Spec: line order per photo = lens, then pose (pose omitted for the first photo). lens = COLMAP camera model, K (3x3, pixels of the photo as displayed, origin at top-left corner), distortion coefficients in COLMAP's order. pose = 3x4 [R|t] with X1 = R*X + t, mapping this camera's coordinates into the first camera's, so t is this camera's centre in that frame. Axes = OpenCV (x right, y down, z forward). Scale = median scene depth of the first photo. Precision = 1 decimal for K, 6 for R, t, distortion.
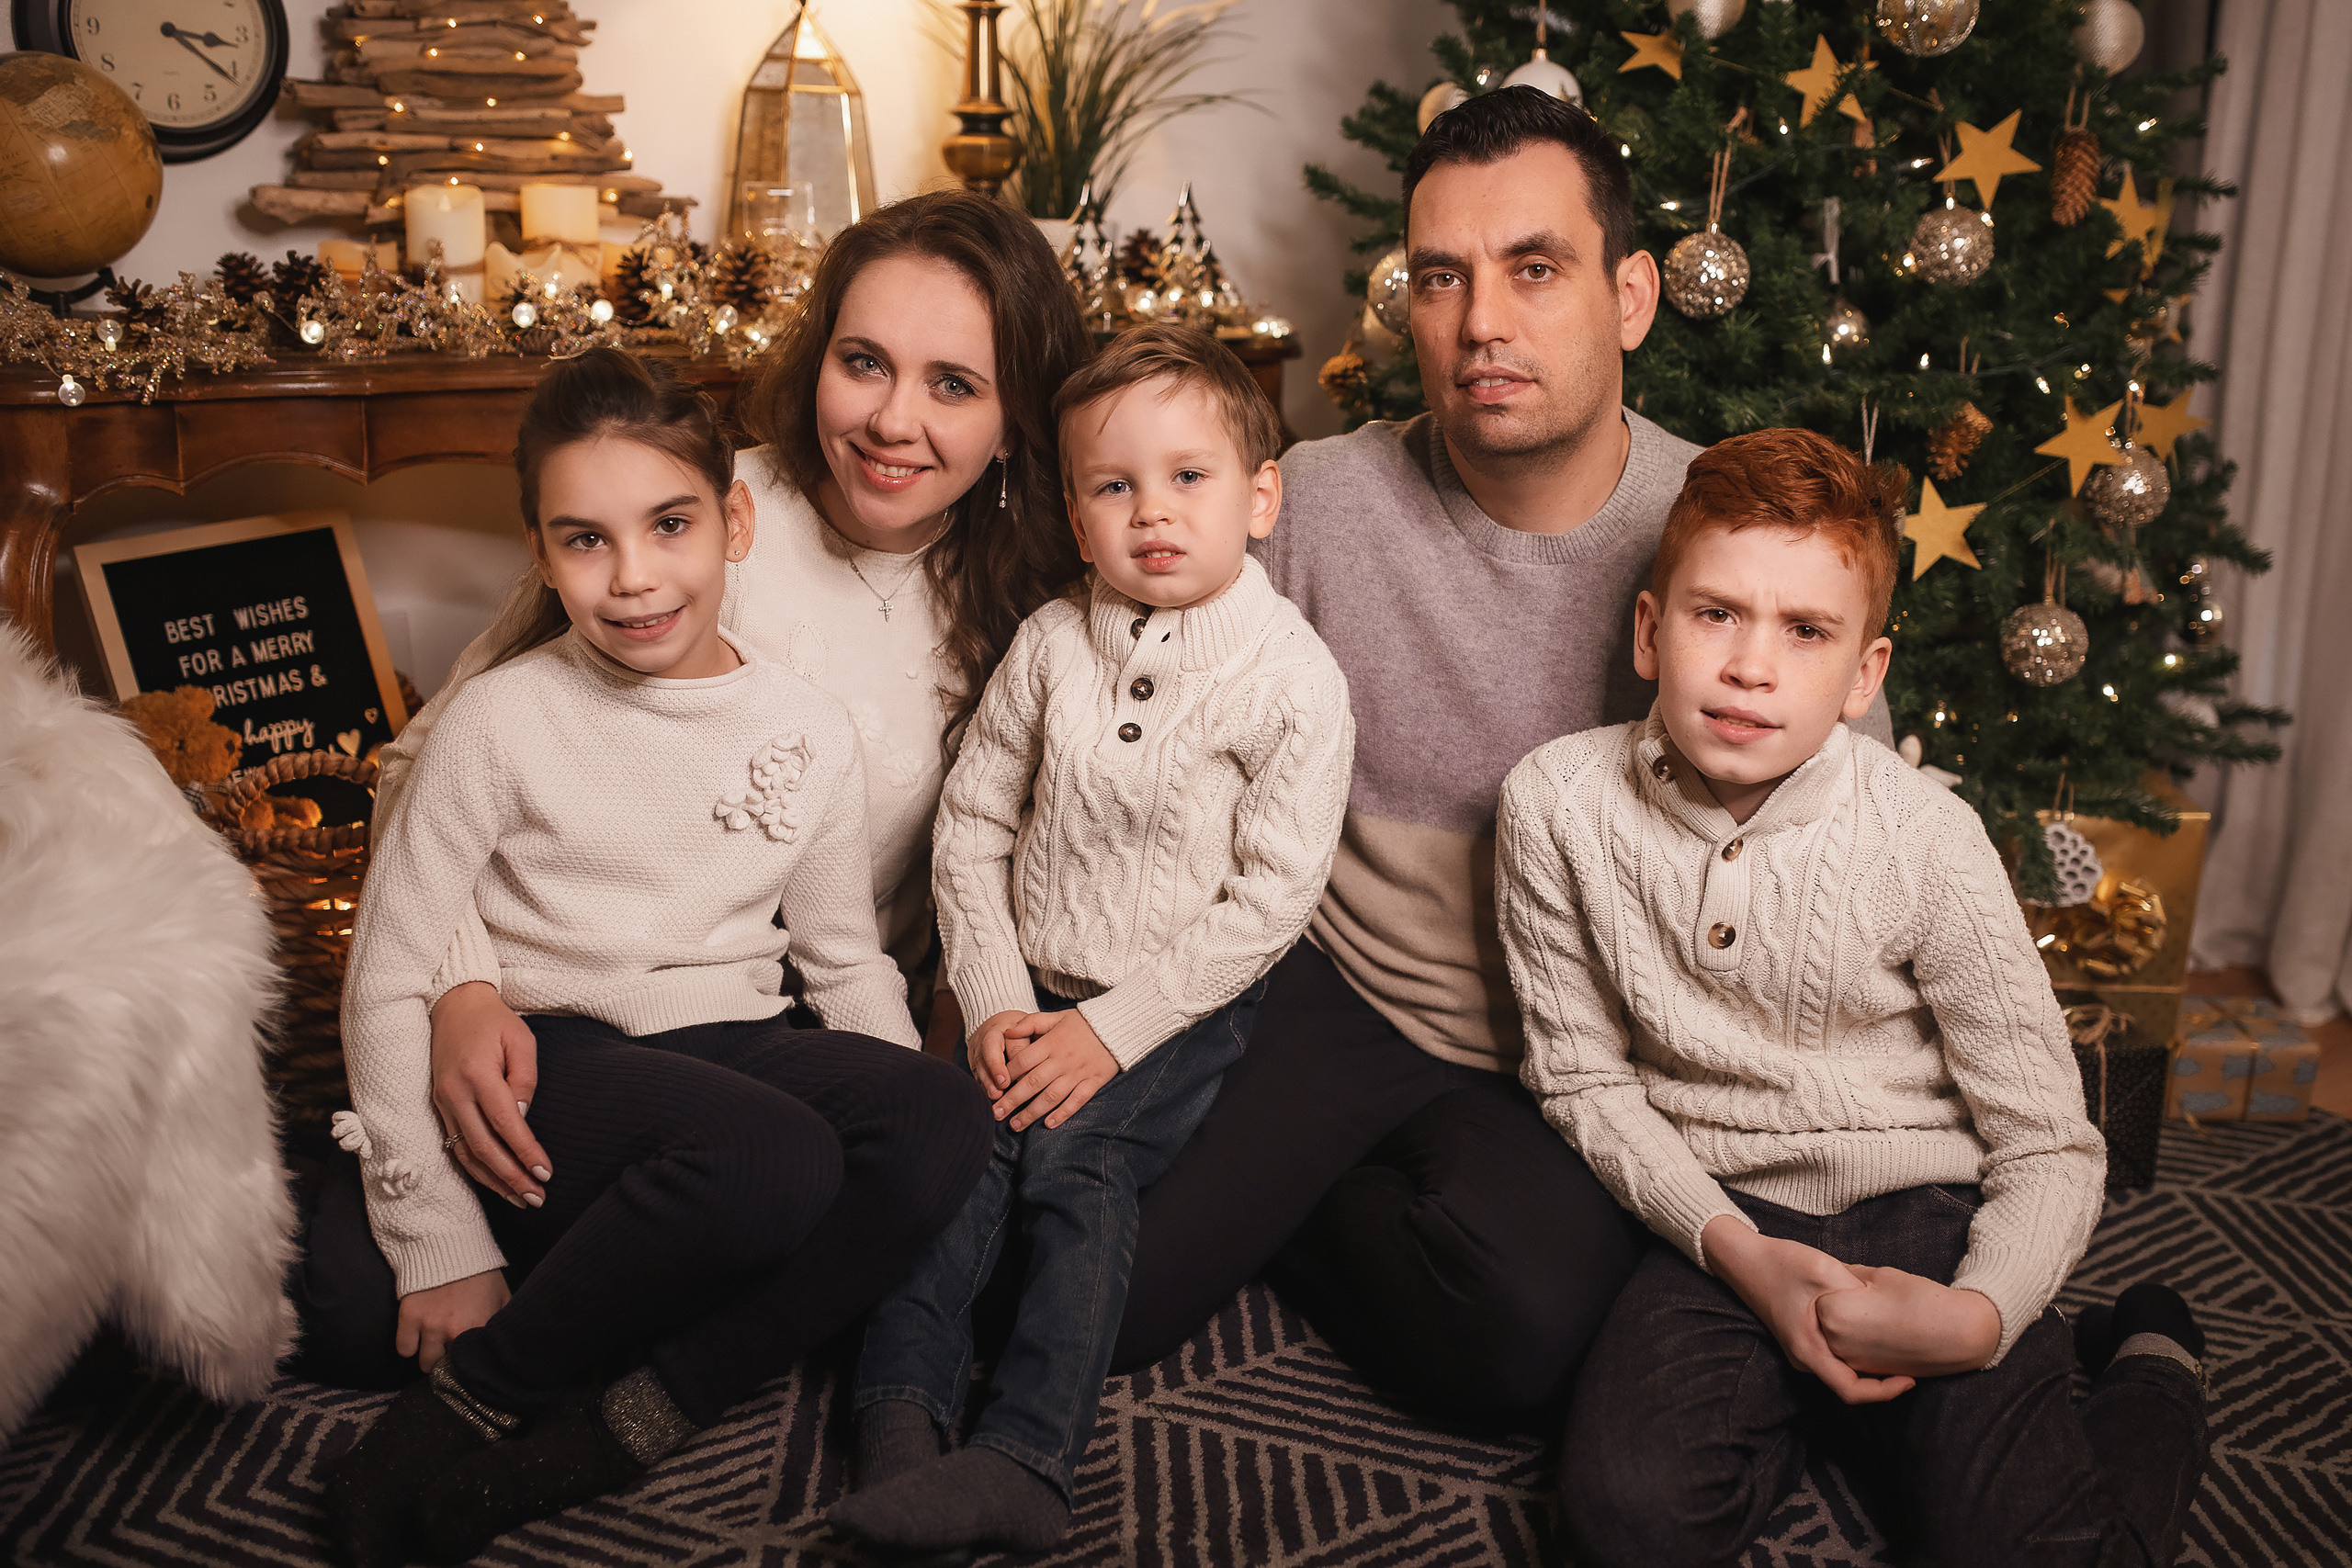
lens RADIAL K [[2450.8, 0, 1226.6], [0, 2450.8, 790.3], [0, 0, 1]] dist [-0.057113, 0.098582]
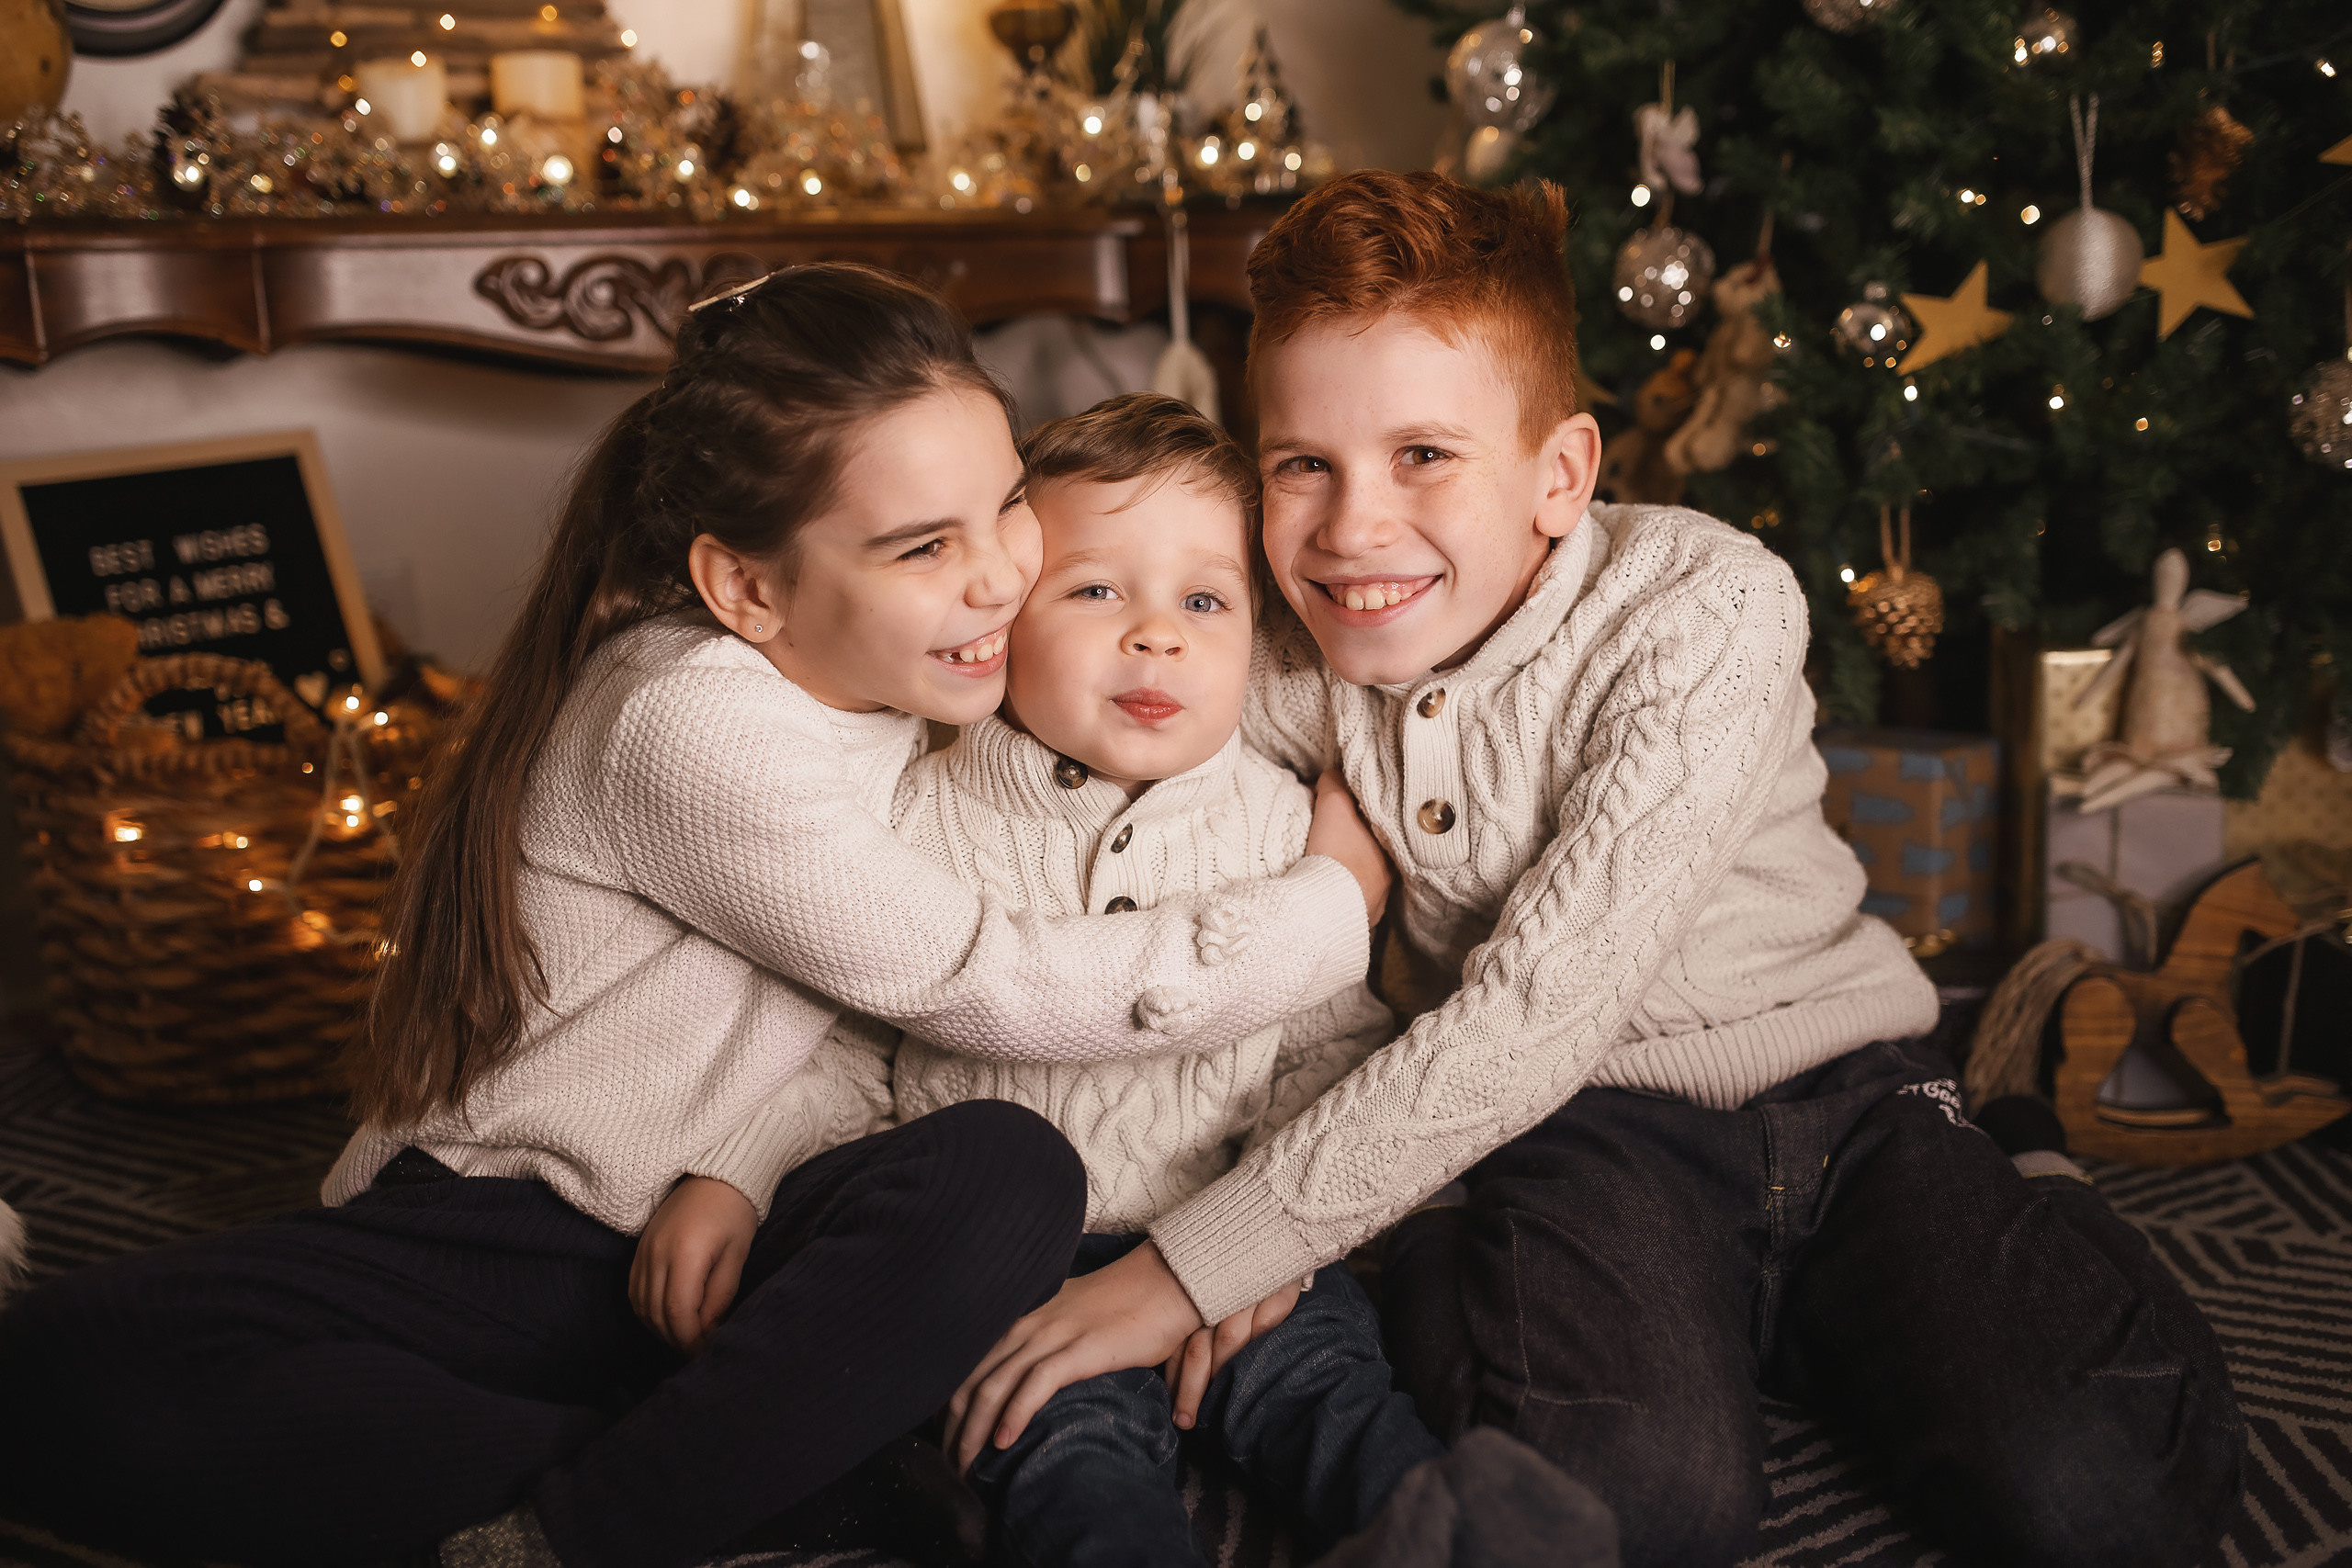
lens RADIAL K [[2288.2, 0, 1178.3], [0, 2288.2, 789.0], [0, 0, 1]] dist [-0.056017, 0.090345]
pose [[0.986336, -0.042301, -0.159222, 0.083216], [0.030537, 0.996669, -0.075621, 0.092738], [0.161891, 0.069725, 0.984342, 0.254829]]
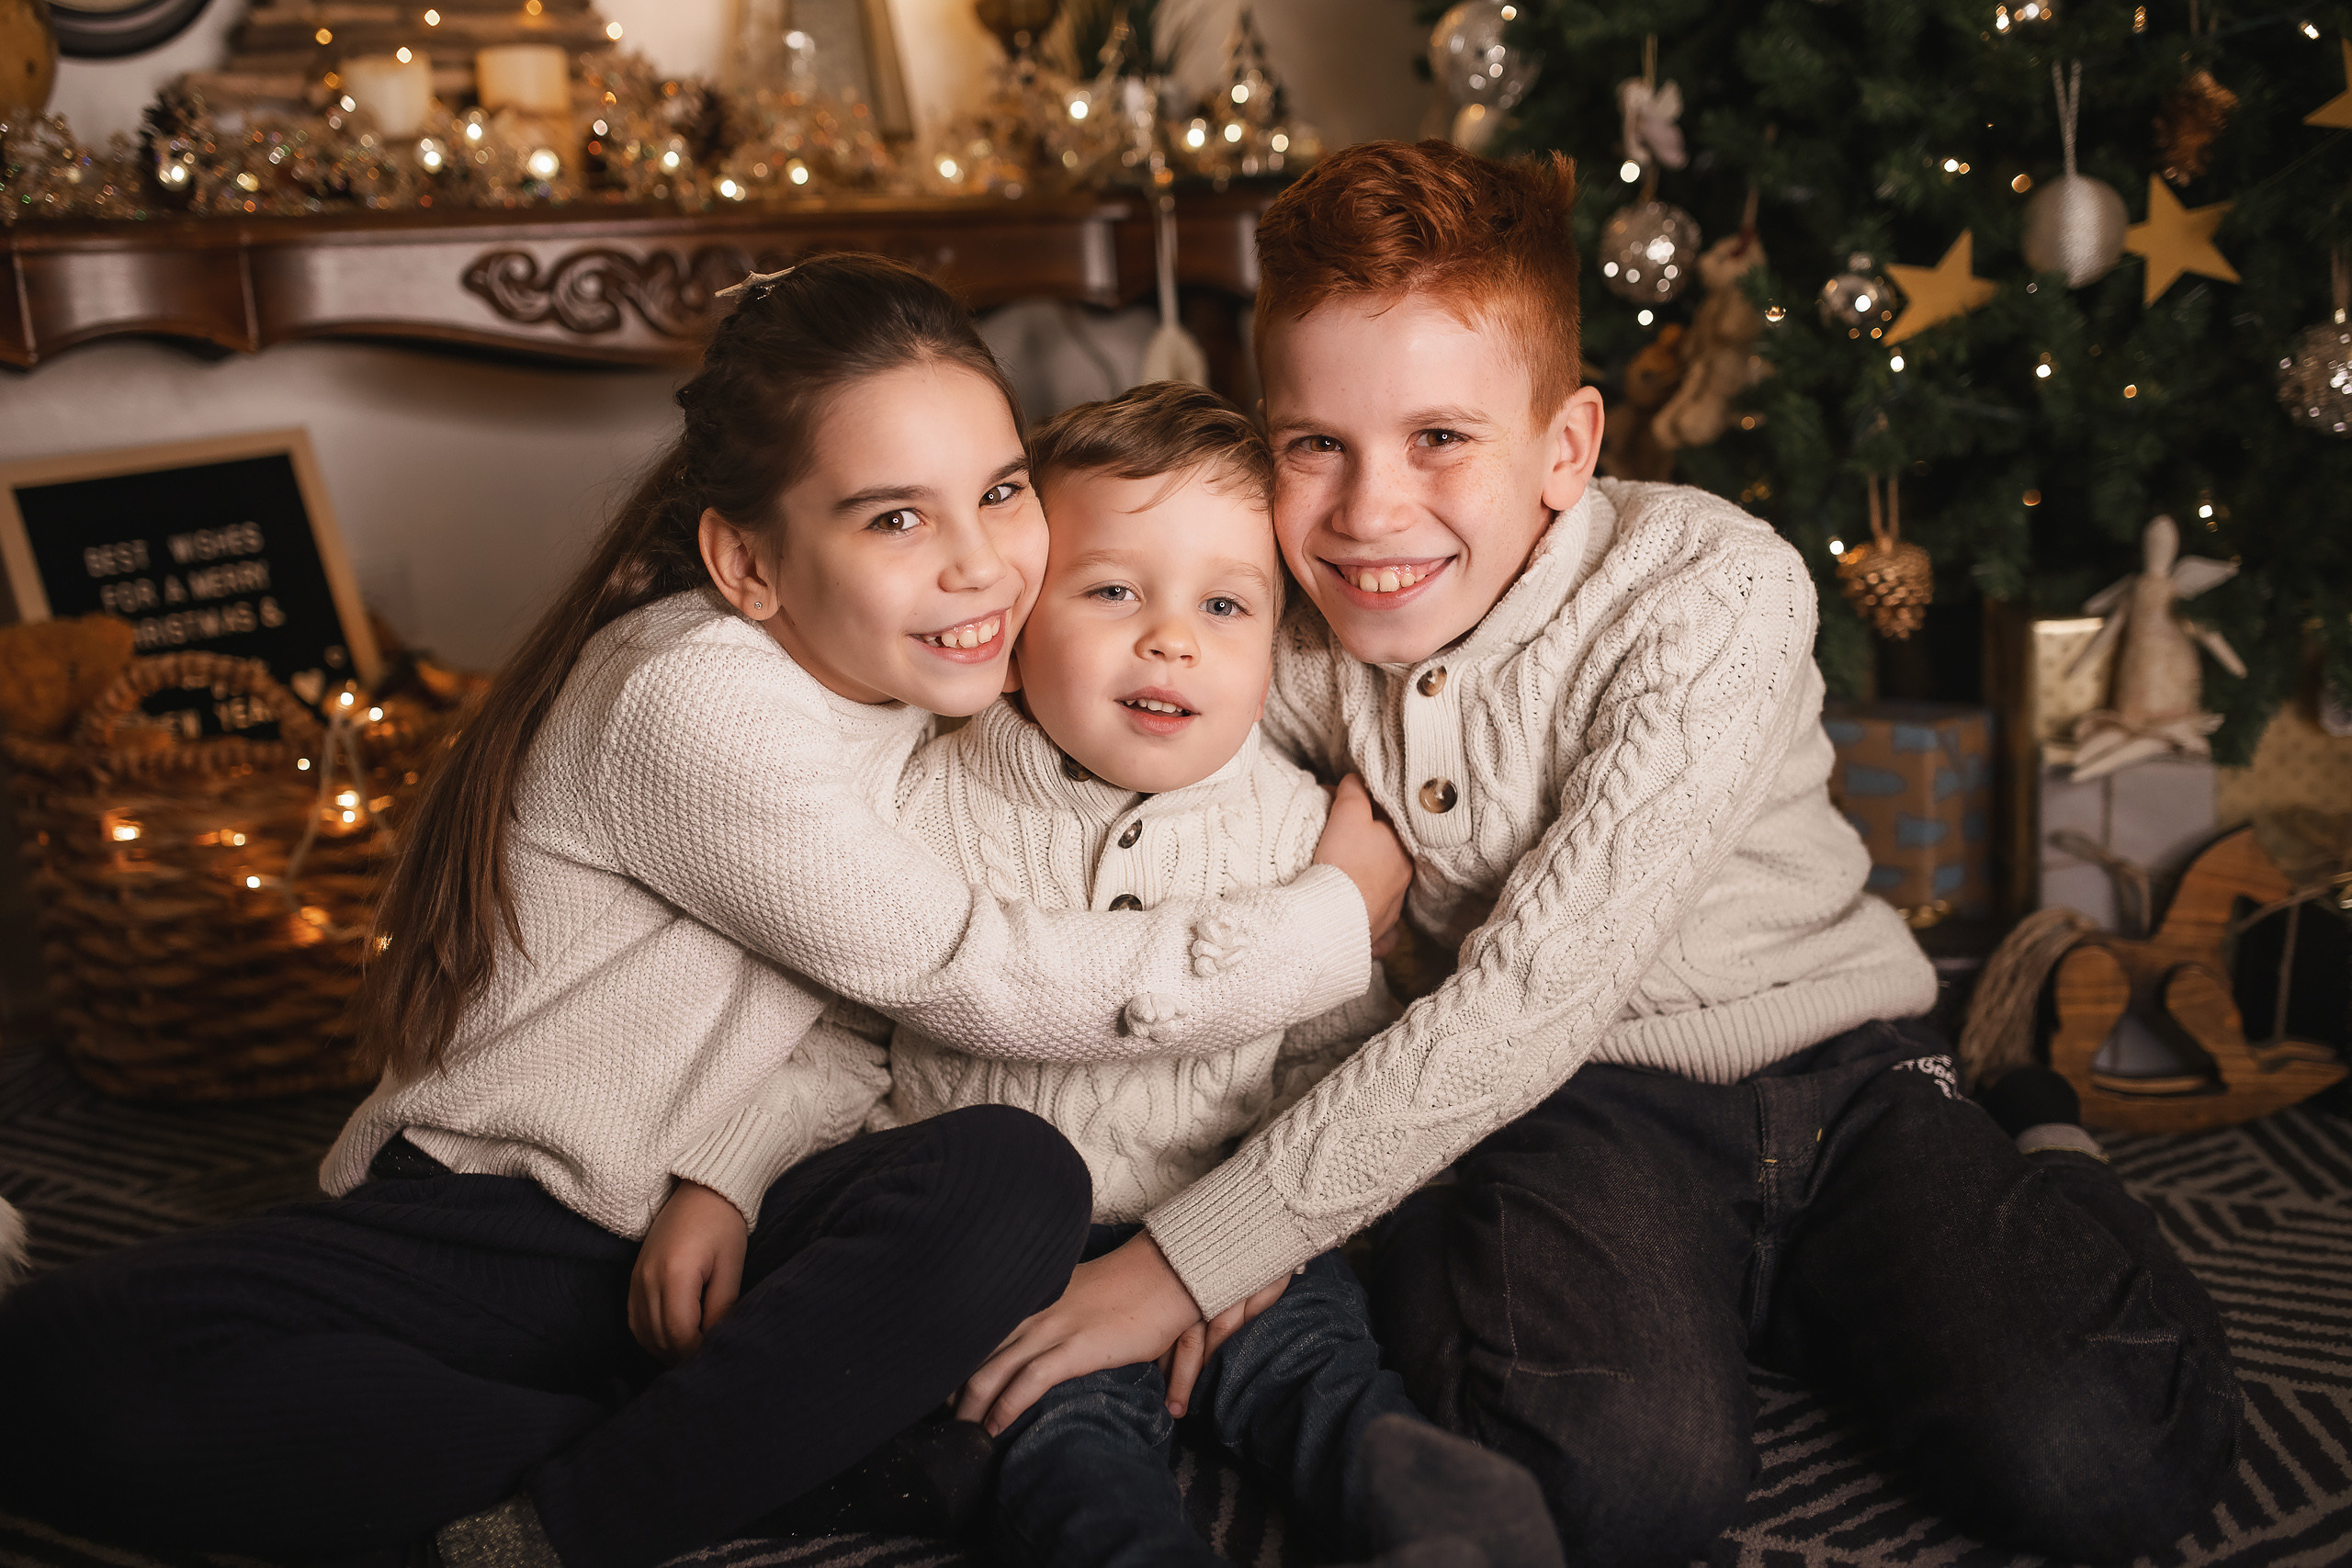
lens RADIAL K [[2288.2, 0, 1178.3], [0, 2288.2, 789.0], [0, 0, 1]] dist [-0.056017, 0.090345]
pose [[0.984651, -0.056628, -0.165095, 0.089659], [0.045594, 0.996513, -0.069873, 0.094165], [0.168476, 0.061273, 0.983799, 0.255180]]
